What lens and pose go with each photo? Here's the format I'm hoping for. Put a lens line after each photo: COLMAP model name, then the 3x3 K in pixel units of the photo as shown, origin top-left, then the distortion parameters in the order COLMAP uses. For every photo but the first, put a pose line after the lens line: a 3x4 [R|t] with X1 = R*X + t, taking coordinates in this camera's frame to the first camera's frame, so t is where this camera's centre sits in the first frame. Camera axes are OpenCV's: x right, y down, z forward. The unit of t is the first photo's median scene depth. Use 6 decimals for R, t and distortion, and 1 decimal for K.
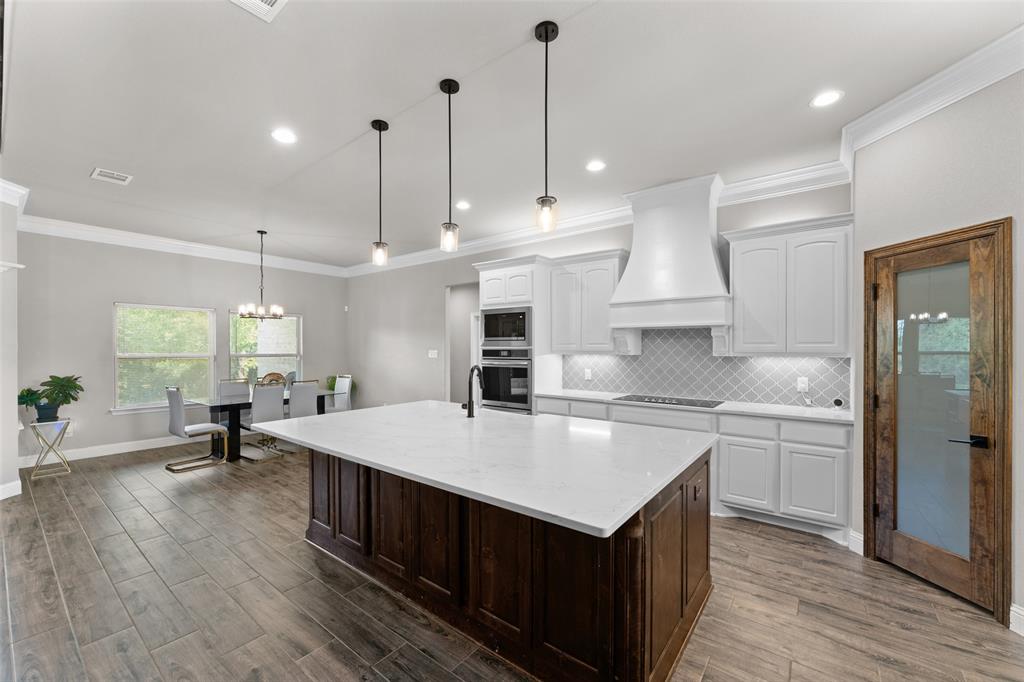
lens RADIAL K [[407.9, 0, 507.2], [0, 407.9, 350.1], [0, 0, 1]] dist [-0.000275, 0.000059]
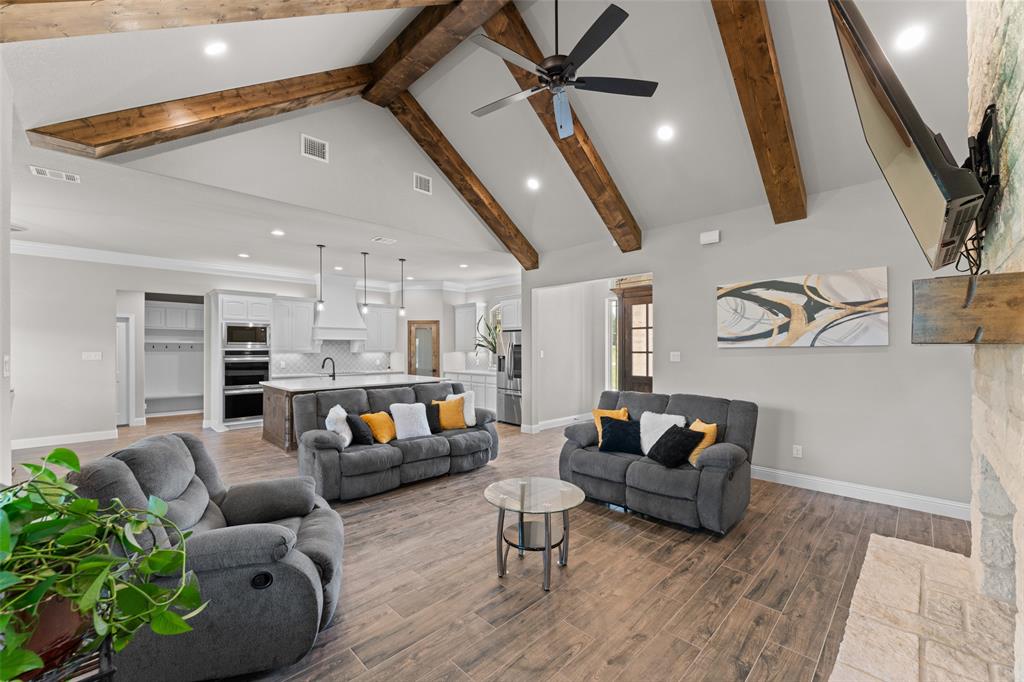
lens RADIAL K [[409.5, 0, 505.1], [0, 409.5, 345.8], [0, 0, 1]] dist [-0.001872, 0.000343]
pose [[0.132445, 0.004408, 0.991181, -2.431837], [0.006095, 0.999968, -0.005262, -0.008260], [-0.991172, 0.006738, 0.132413, -0.254903]]
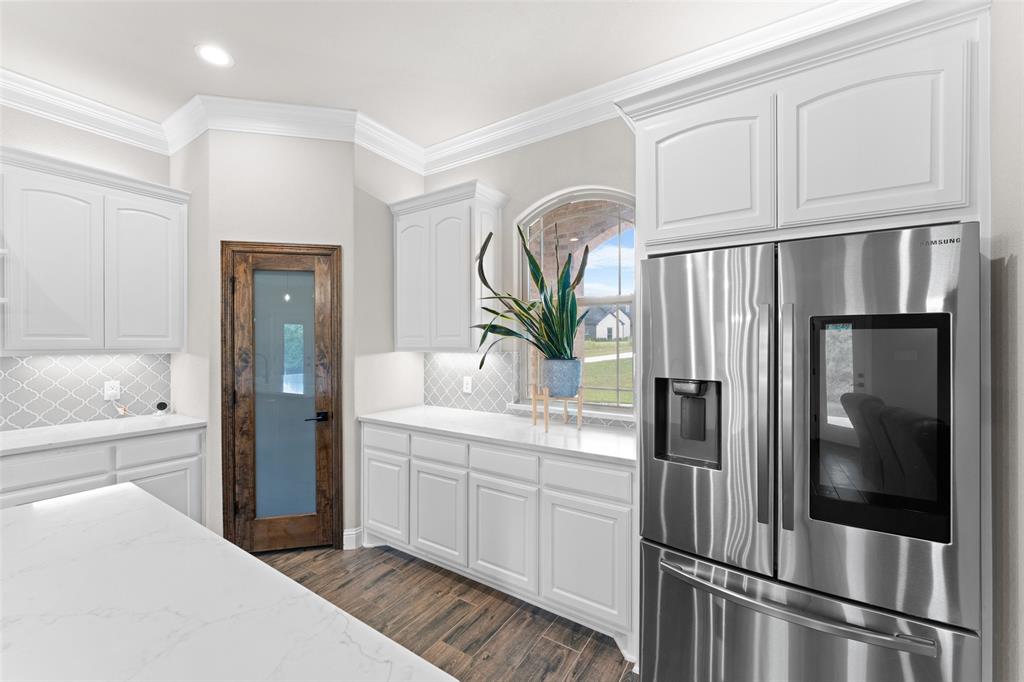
lens RADIAL K [[410.8, 0, 507.0], [0, 410.8, 342.6], [0, 0, 1]] dist [-0.003014, 0.000048]
pose [[-0.074814, -0.002378, 0.997195, -0.125672], [0.005613, 0.999980, 0.002806, -0.004024], [-0.997182, 0.005807, -0.074800, 0.419022]]
